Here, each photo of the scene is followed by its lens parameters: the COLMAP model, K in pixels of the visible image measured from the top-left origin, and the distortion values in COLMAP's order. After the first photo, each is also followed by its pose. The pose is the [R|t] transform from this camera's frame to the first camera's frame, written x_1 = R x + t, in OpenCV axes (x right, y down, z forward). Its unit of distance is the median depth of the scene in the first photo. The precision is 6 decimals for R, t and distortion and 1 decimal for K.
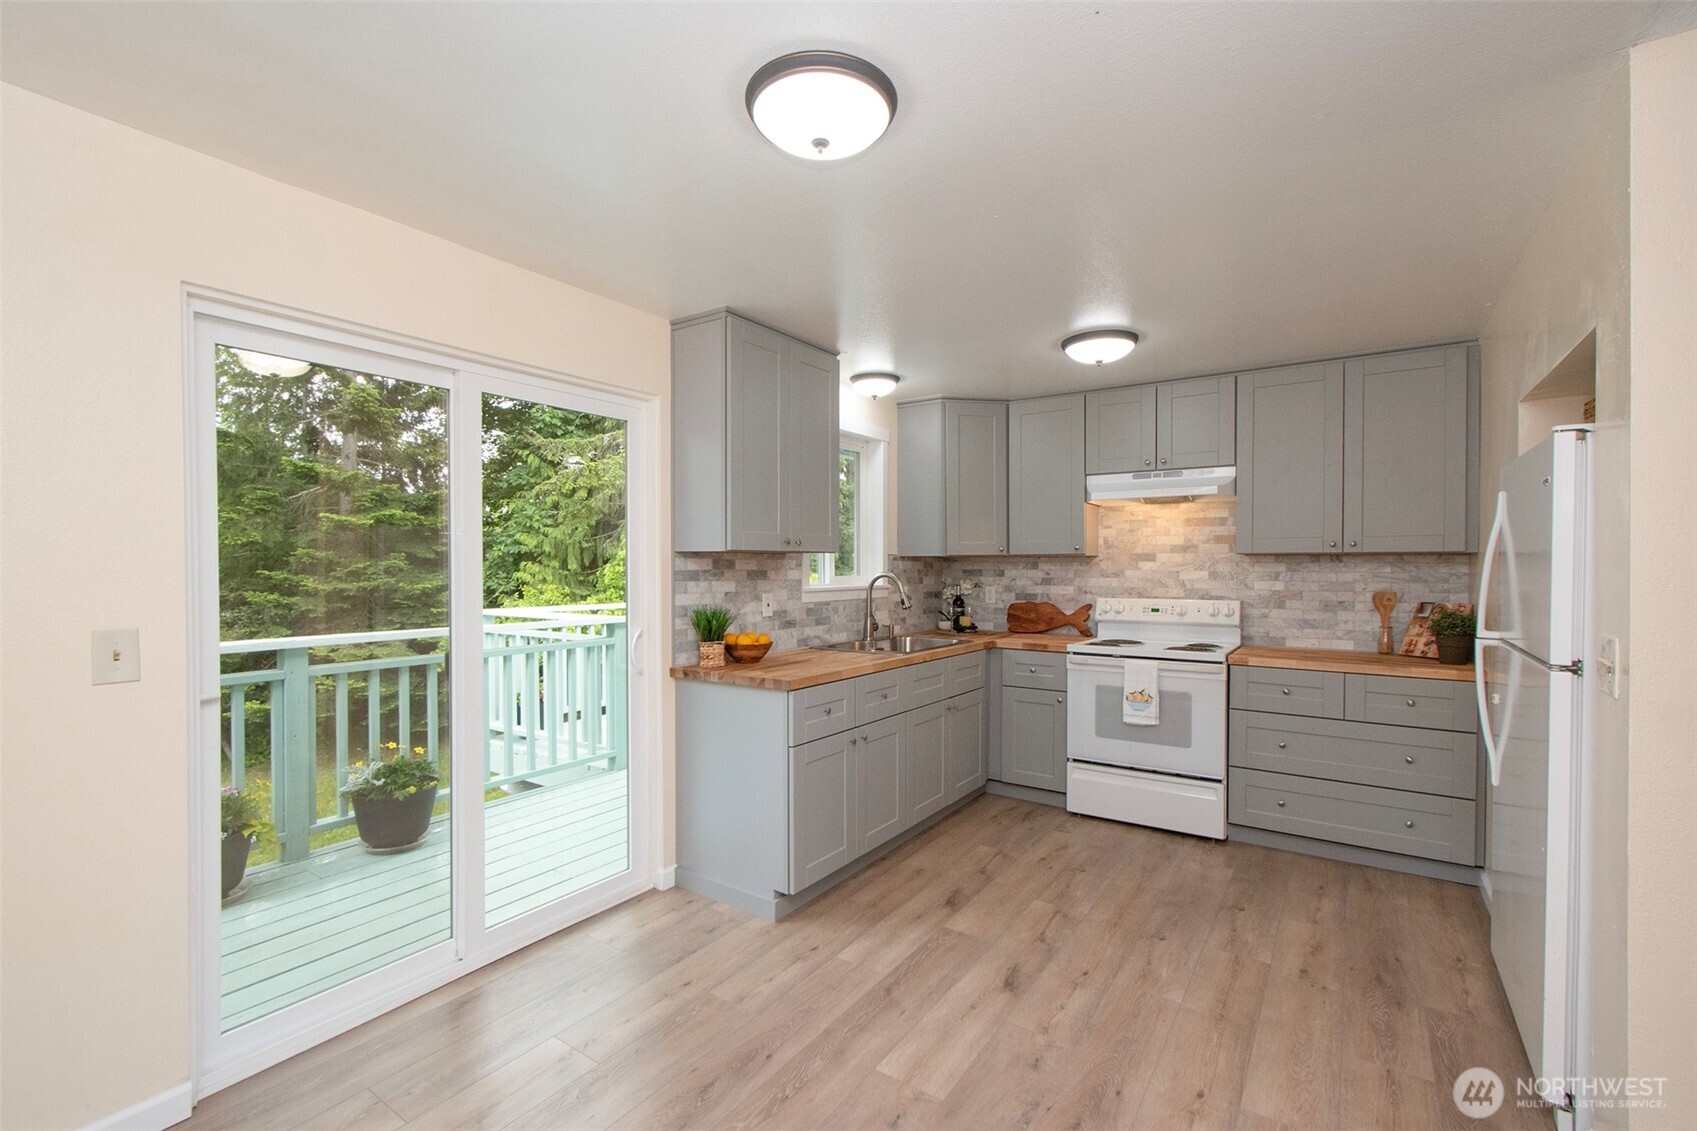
lens RADIAL K [[759.9, 0, 847.4], [0, 759.9, 571.5], [0, 0, 1]] dist [0.007636, -0.002816]
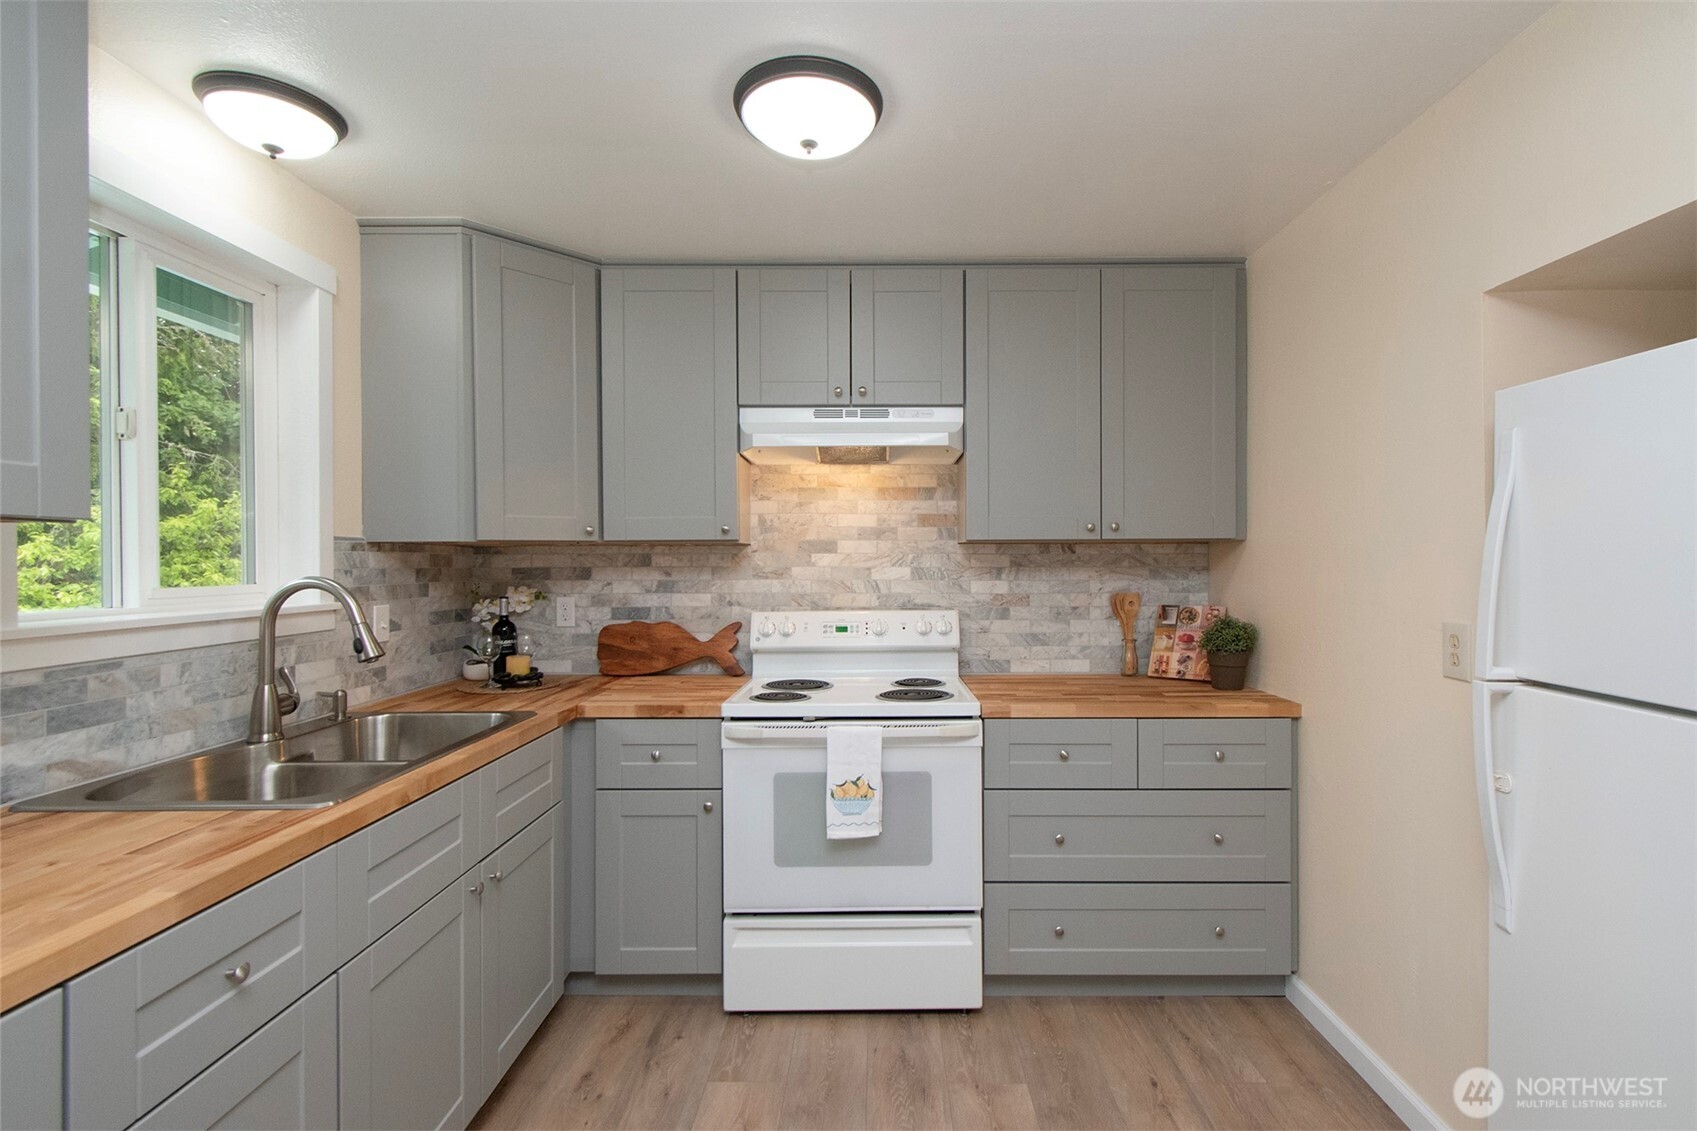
lens RADIAL K [[759.9, 0, 871.1], [0, 759.9, 566.7], [0, 0, 1]] dist [0.007636, -0.002816]
pose [[0.832243, -0.008648, 0.554344, 0.073675], [0.009483, 0.999954, 0.001363, -0.002287], [-0.554331, 0.004122, 0.832286, 0.468016]]
